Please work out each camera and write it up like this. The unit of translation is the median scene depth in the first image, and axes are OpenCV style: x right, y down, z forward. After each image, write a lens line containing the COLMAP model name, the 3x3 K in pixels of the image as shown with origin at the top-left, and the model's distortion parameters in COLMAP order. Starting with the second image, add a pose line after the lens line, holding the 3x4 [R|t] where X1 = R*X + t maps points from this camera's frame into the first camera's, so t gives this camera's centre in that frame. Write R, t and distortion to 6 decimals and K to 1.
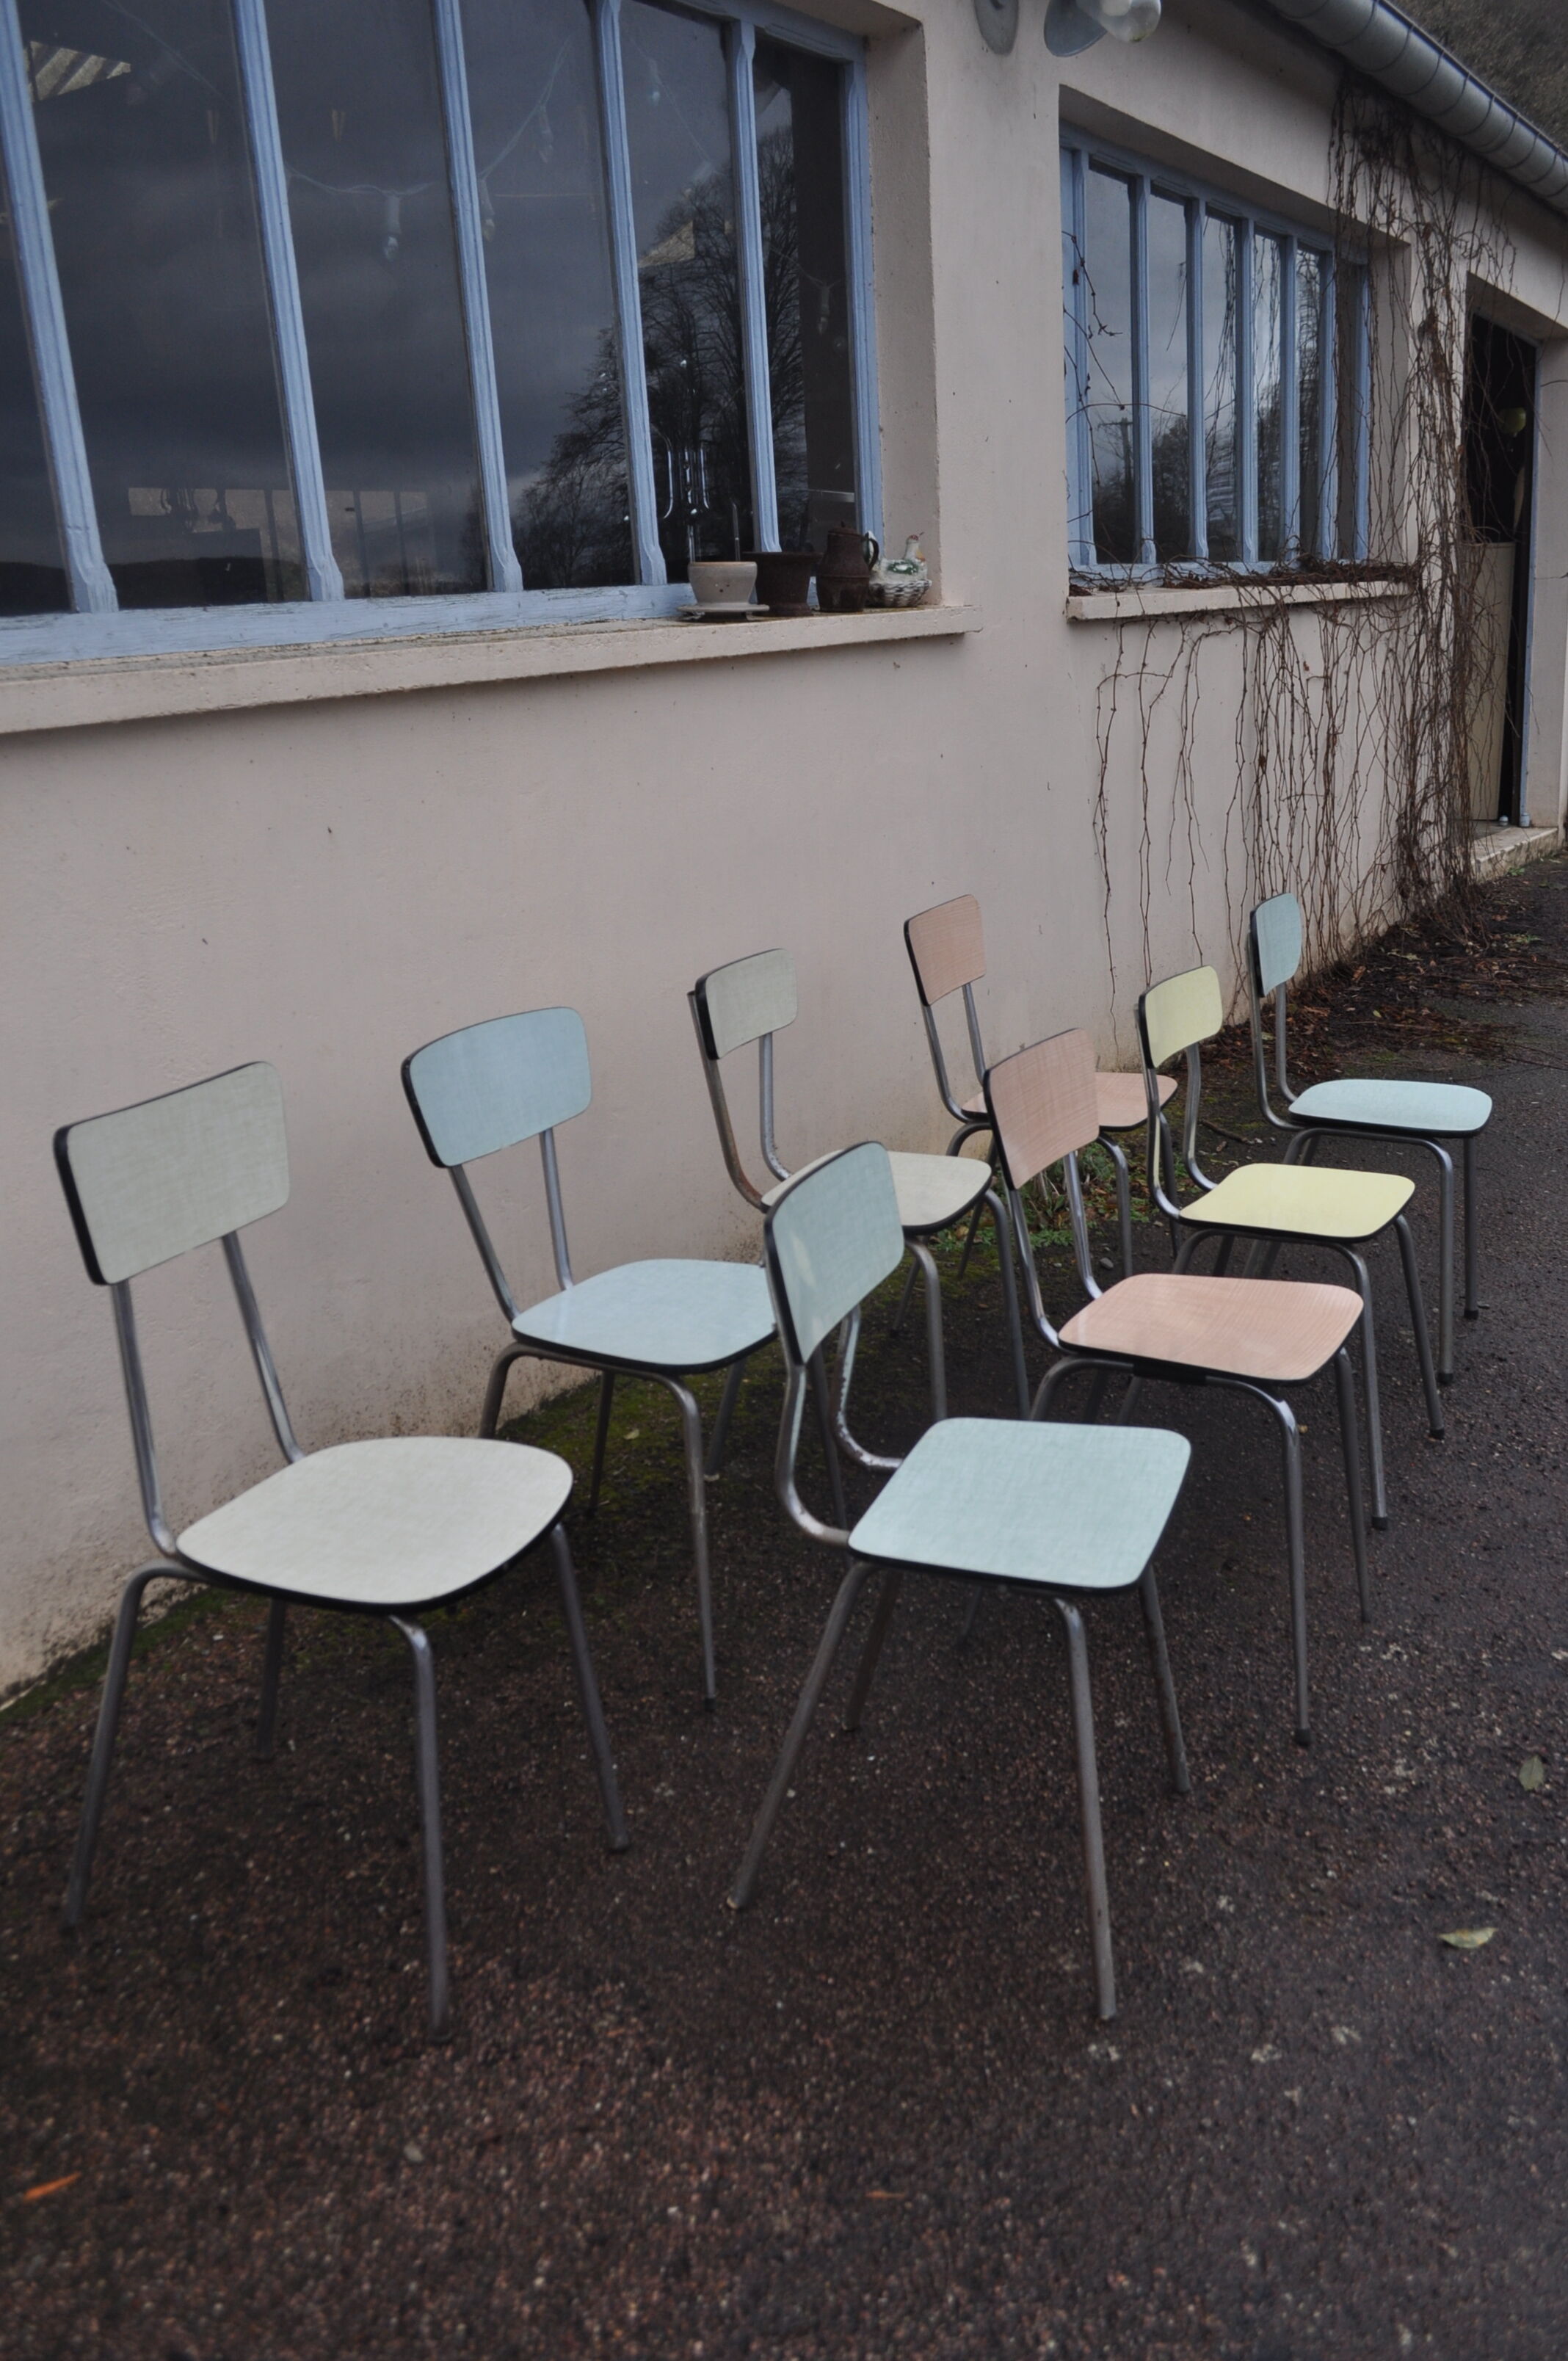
lens RADIAL K [[2019.8, 0, 782.4], [0, 2019.8, 1183.1], [0, 0, 1]] dist [-0.000414, -0.005491]
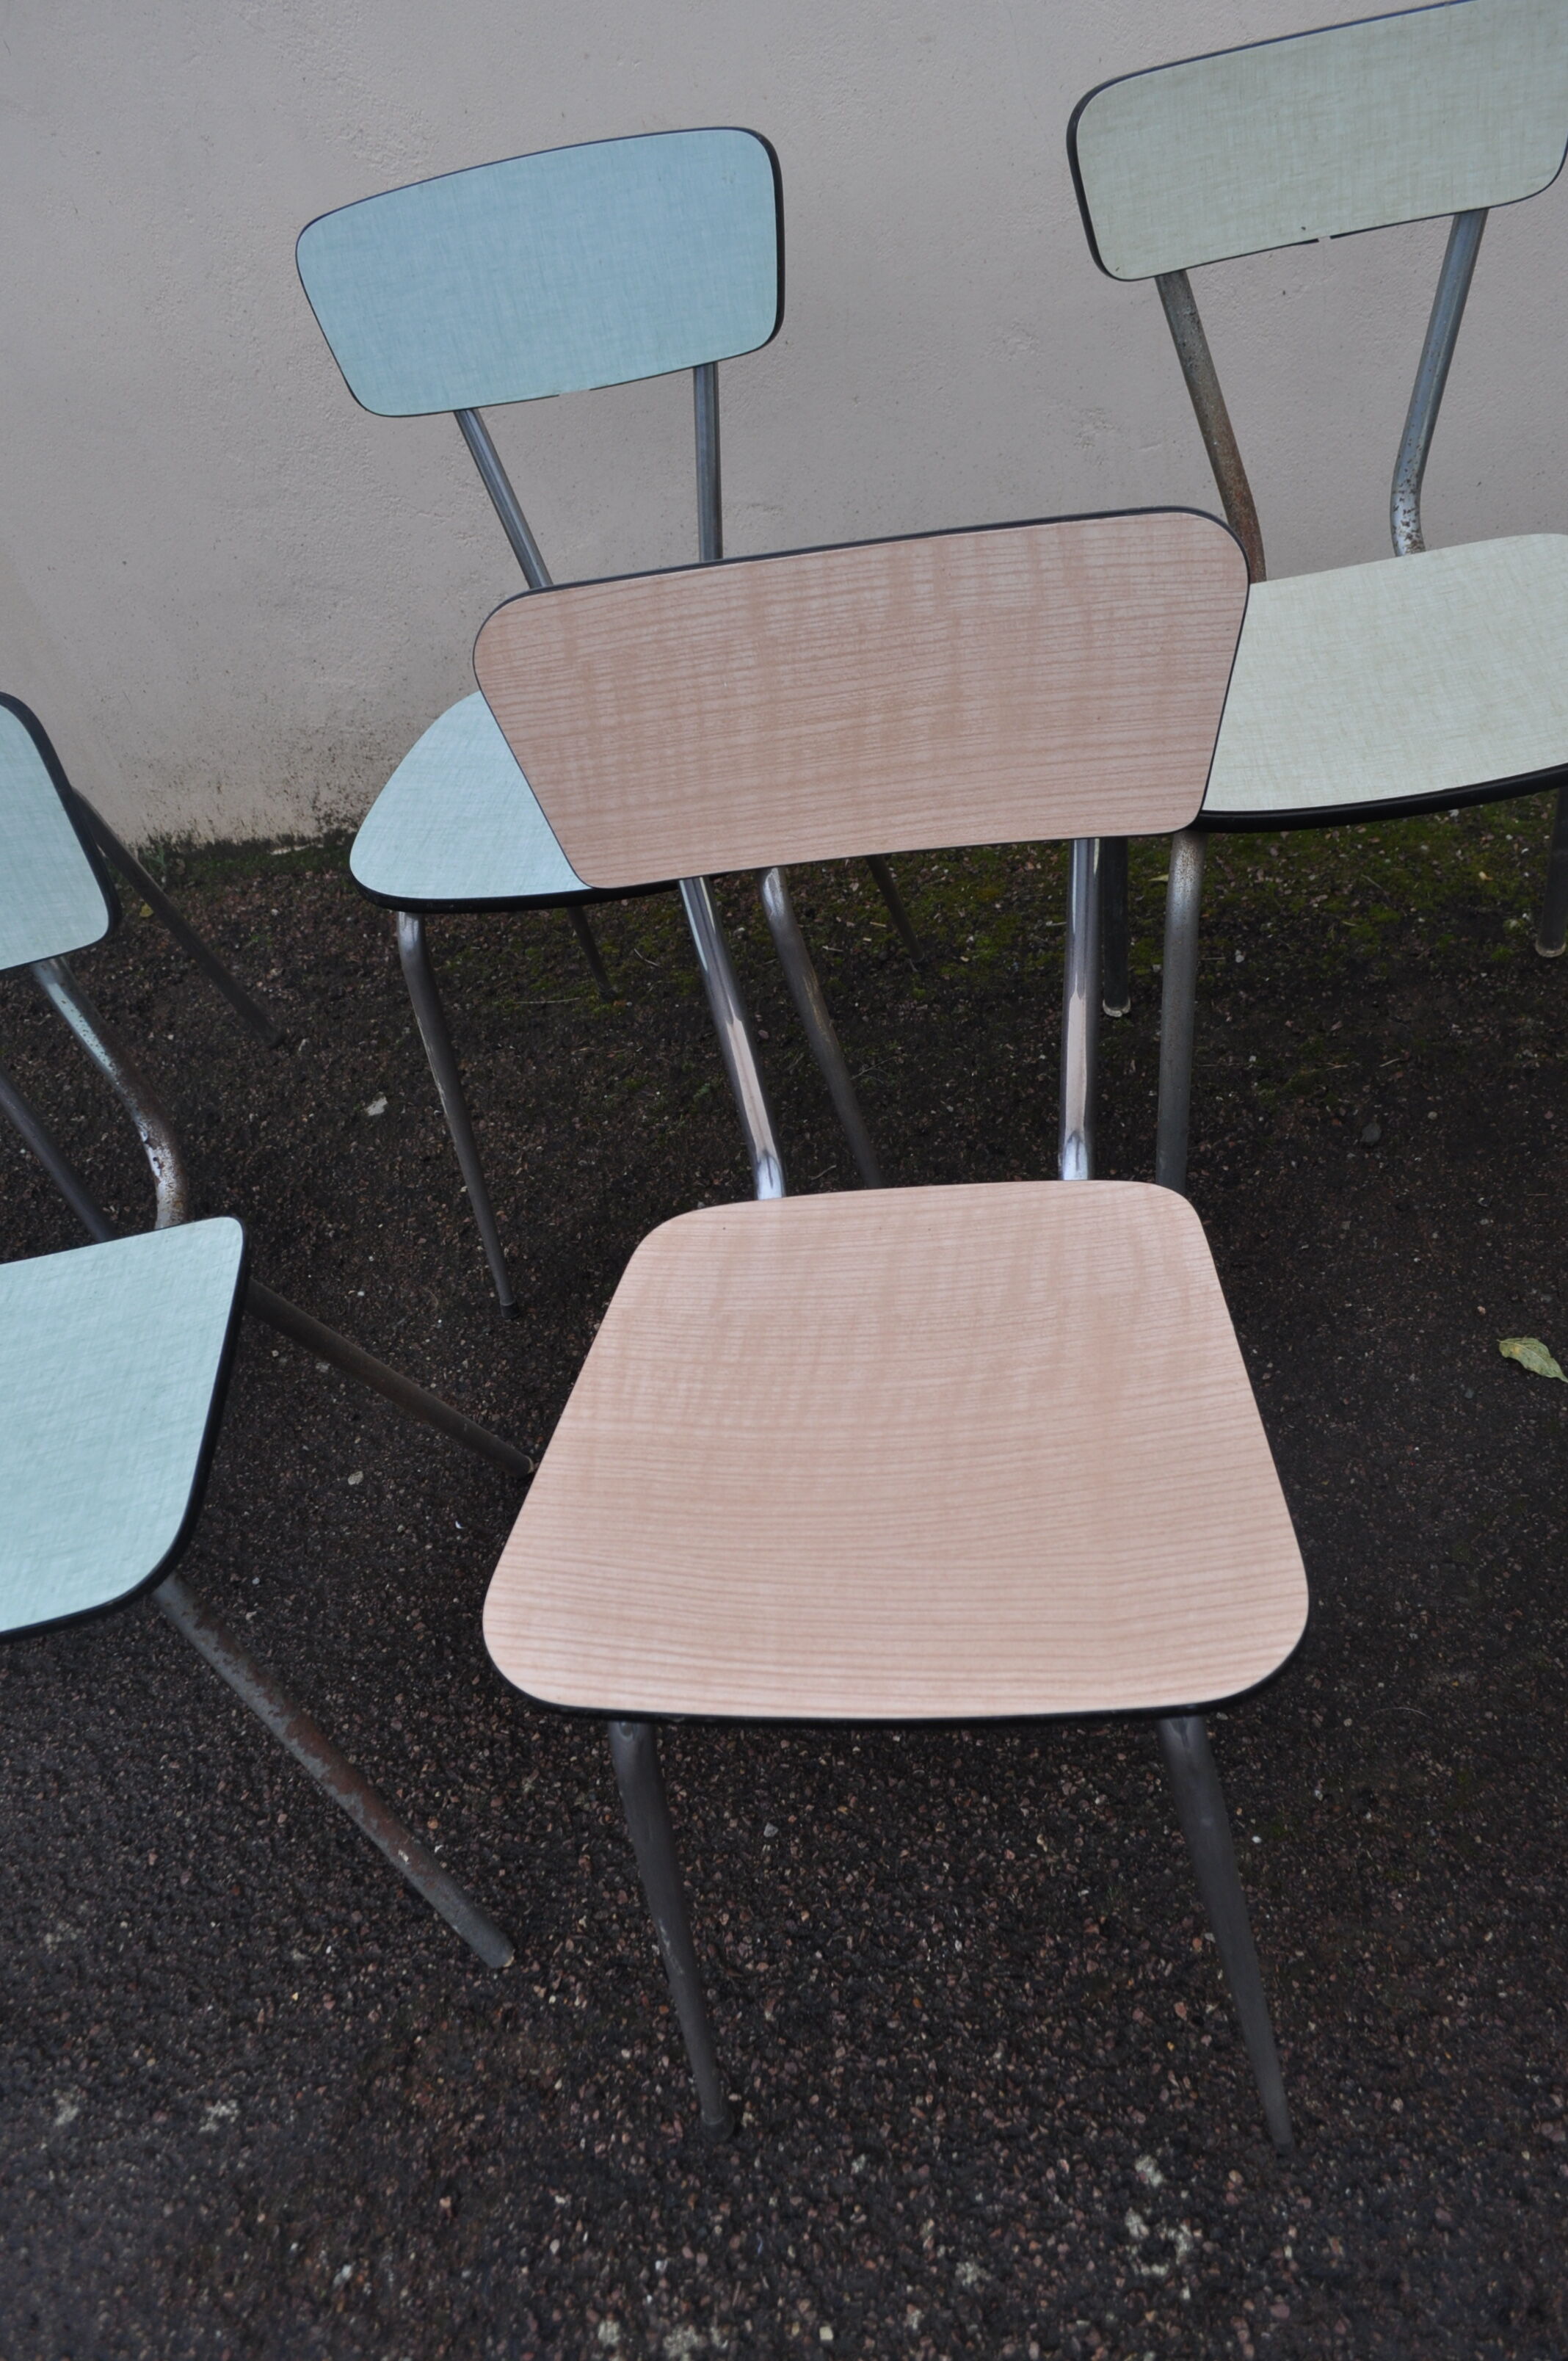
lens RADIAL K [[1811.9, 0, 790.2], [0, 1811.9, 1198.5], [0, 0, 1]] dist [-0.020511, 0.009169]
pose [[0.374173, 0.607671, -0.700521, 0.431565], [-0.058843, 0.769429, 0.636016, -0.188650], [0.925490, -0.196759, 0.323657, 0.896437]]
